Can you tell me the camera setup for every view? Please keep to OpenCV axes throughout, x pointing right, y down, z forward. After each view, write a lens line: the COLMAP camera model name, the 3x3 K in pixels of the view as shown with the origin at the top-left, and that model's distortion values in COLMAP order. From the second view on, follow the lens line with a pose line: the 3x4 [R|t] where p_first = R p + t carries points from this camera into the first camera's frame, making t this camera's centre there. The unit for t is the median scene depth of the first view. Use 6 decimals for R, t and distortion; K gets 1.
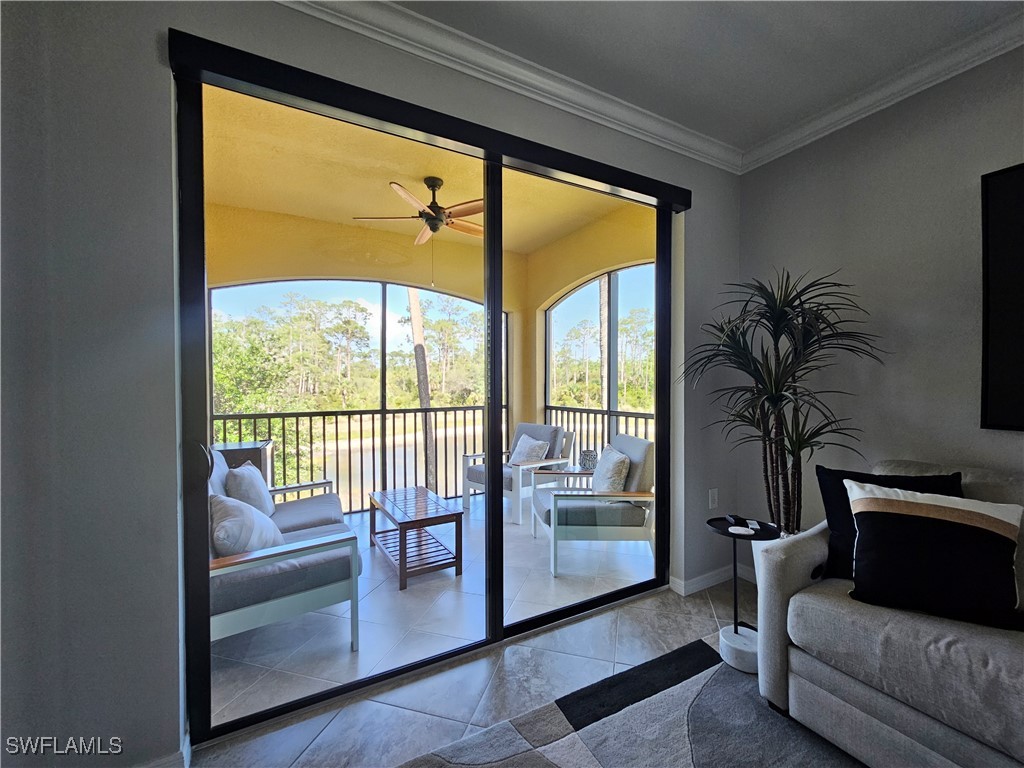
lens RADIAL K [[420.3, 0, 513.7], [0, 420.3, 384.8], [0, 0, 1]] dist [0.000062, -0.000298]
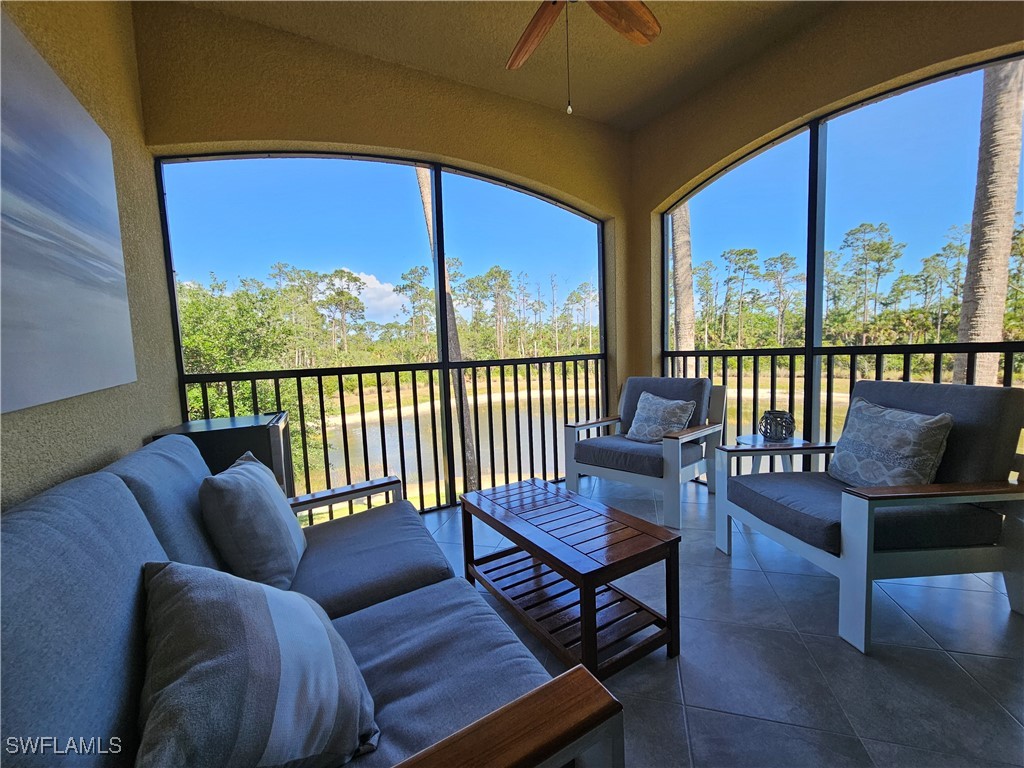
lens RADIAL K [[413.0, 0, 512.0], [0, 413.0, 384.0], [0, 0, 1]] dist [0.003803, 0.000006]
pose [[0.999252, -0.036943, 0.011434, -0.208489], [0.036035, 0.996795, 0.071418, 0.049579], [-0.014036, -0.070953, 0.997381, 0.332797]]
